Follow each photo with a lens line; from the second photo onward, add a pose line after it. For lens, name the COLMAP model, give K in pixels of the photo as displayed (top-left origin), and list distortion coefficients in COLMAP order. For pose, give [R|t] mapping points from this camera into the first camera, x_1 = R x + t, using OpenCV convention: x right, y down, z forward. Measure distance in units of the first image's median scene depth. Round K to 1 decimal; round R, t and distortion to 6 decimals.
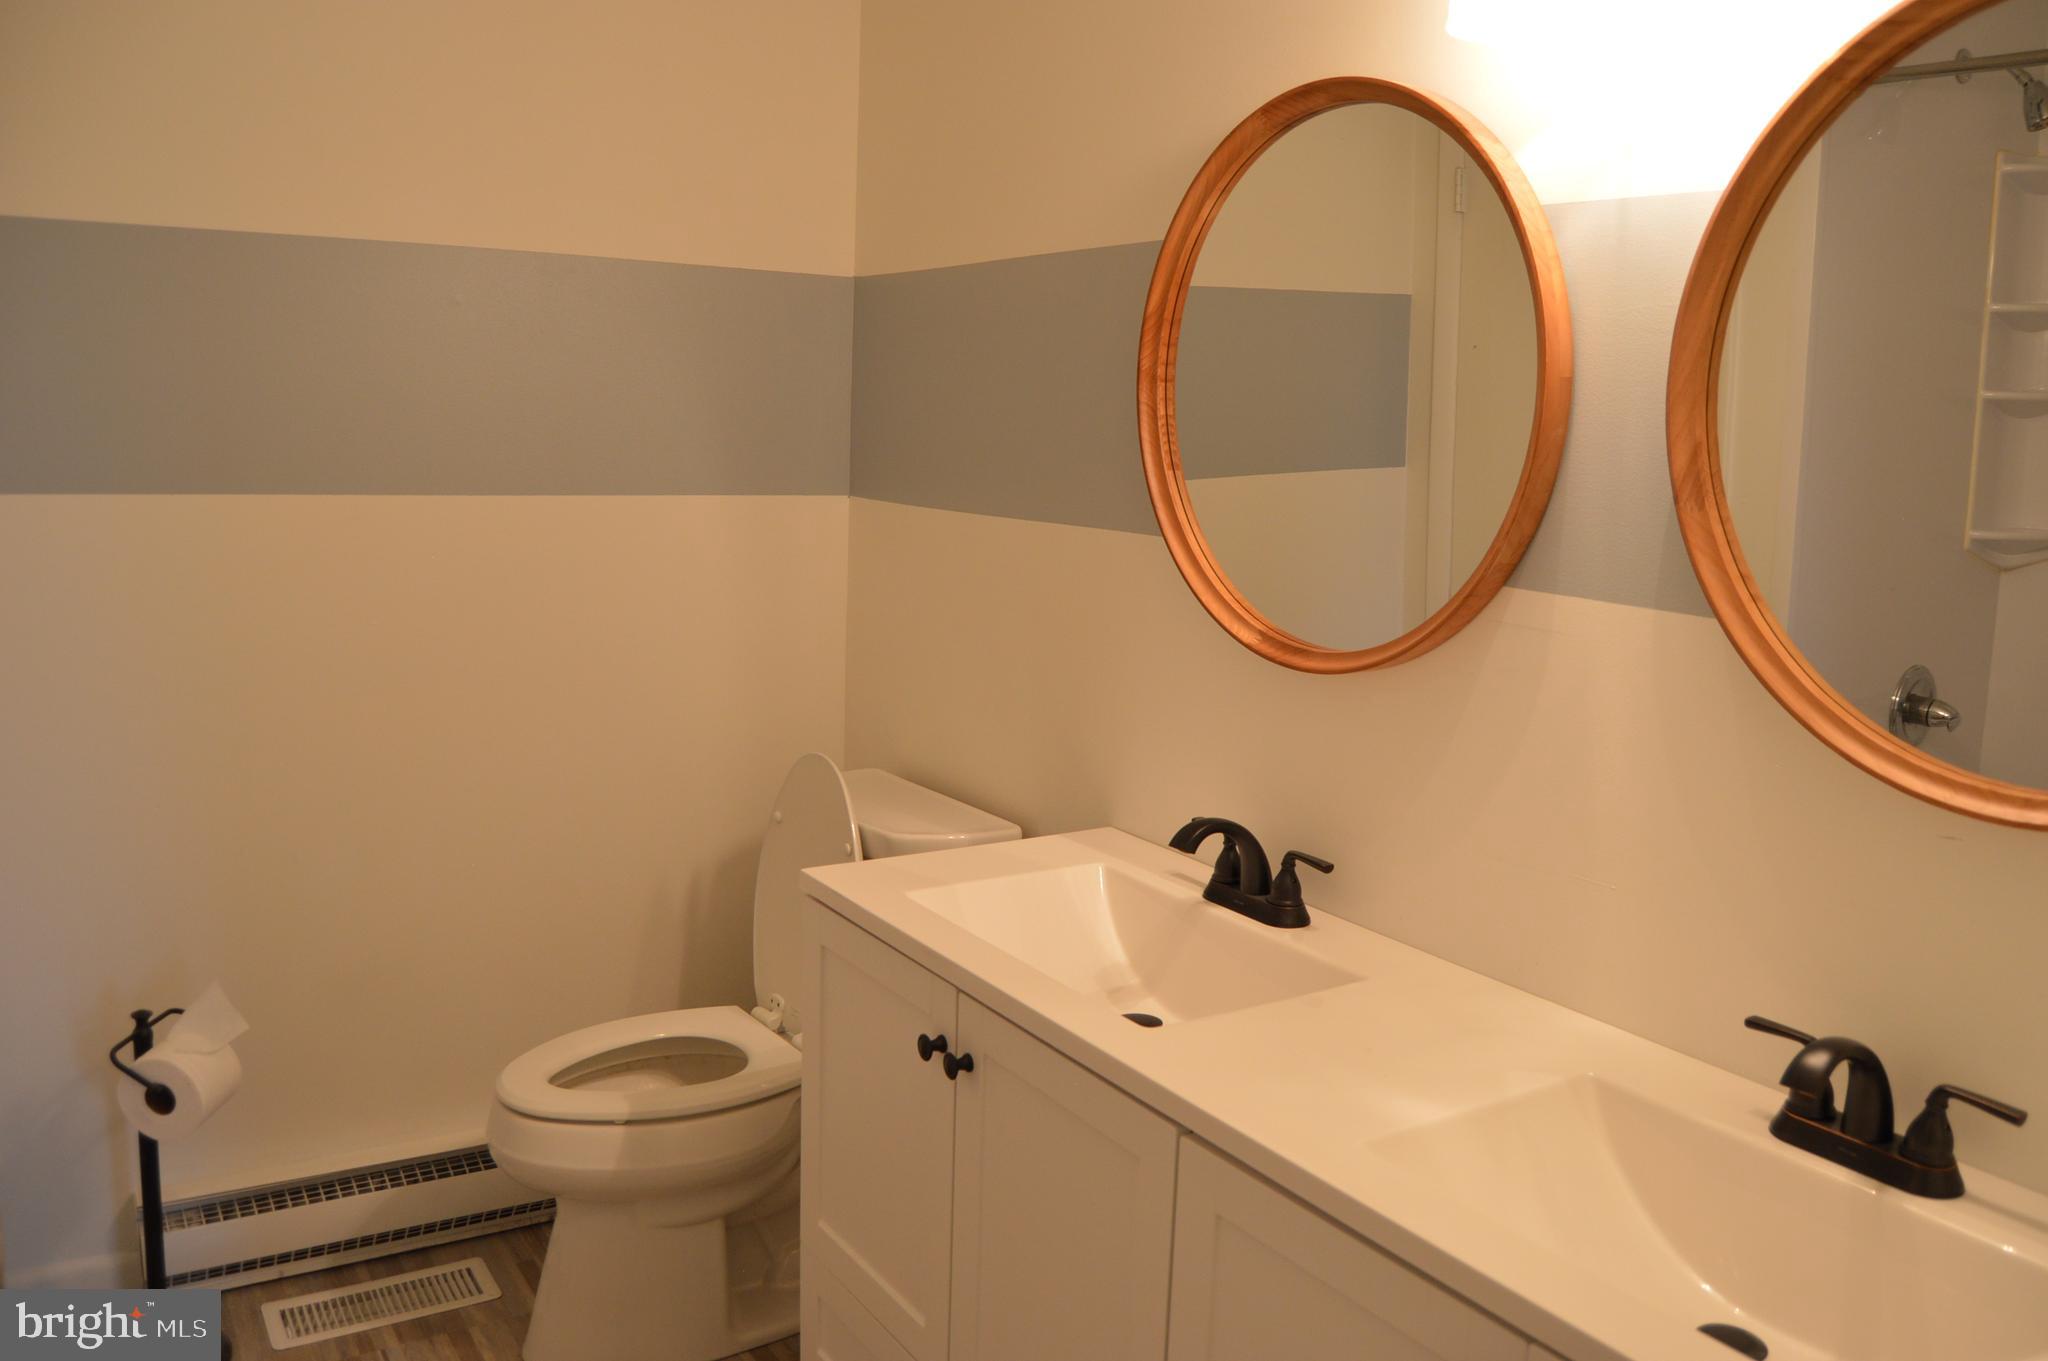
lens RADIAL K [[1603.8, 0, 1025.7], [0, 1603.8, 678.4], [0, 0, 1]] dist [-0.097585, 0.027246]
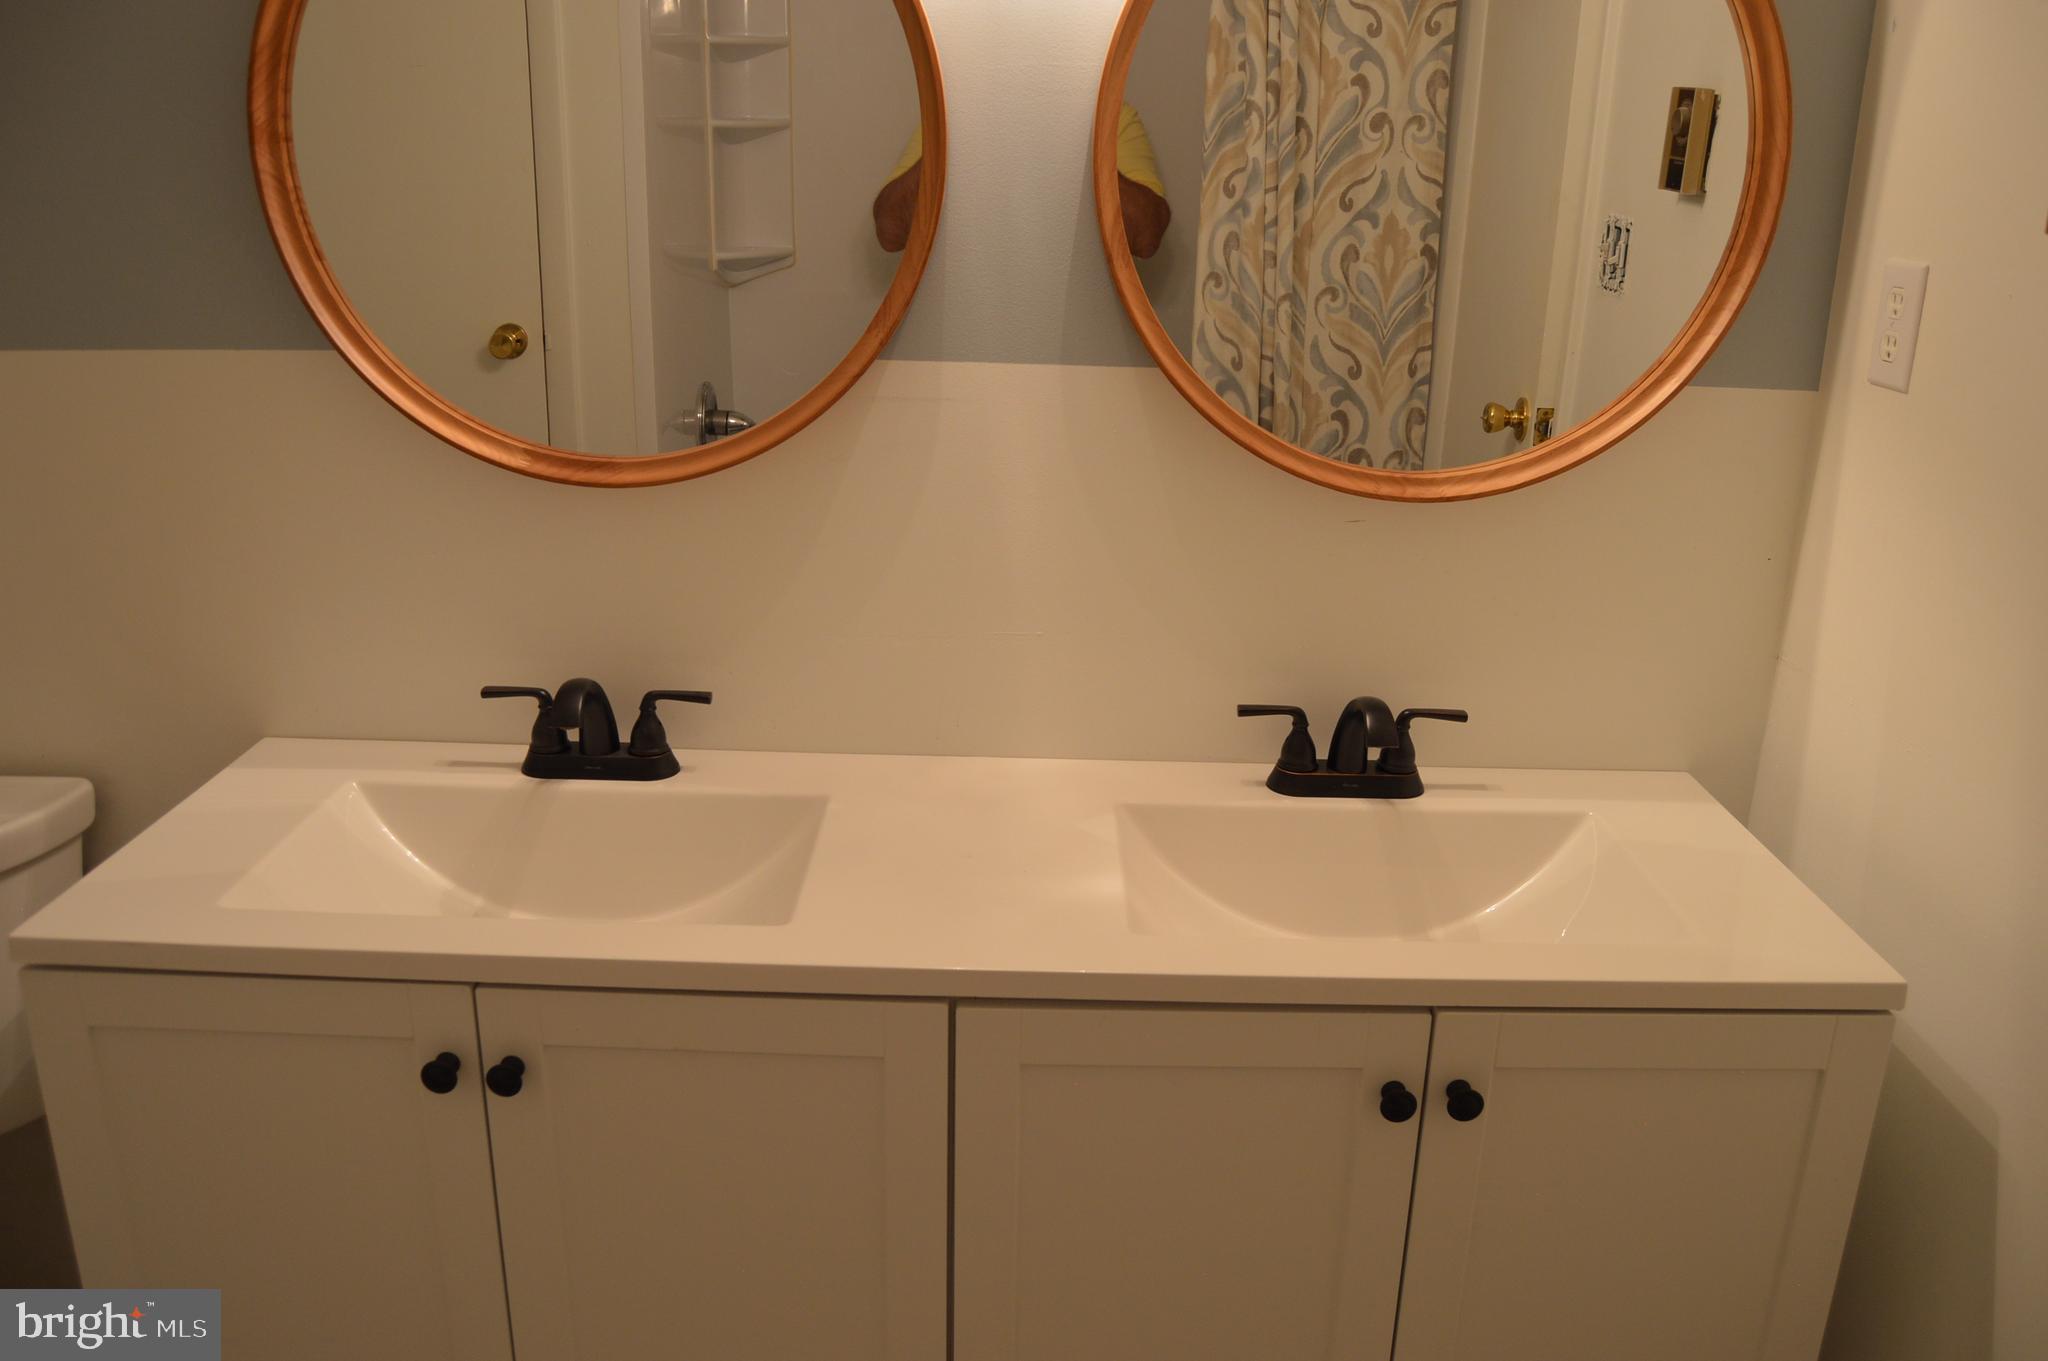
lens RADIAL K [[1603.8, 0, 941.0], [0, 1603.8, 692.7], [0, 0, 1]] dist [-0.097585, 0.027246]
pose [[0.559375, -0.280094, 0.780159, -0.429494], [0.136679, 0.959464, 0.246469, -0.086157], [-0.817569, -0.031237, 0.574983, 0.363643]]
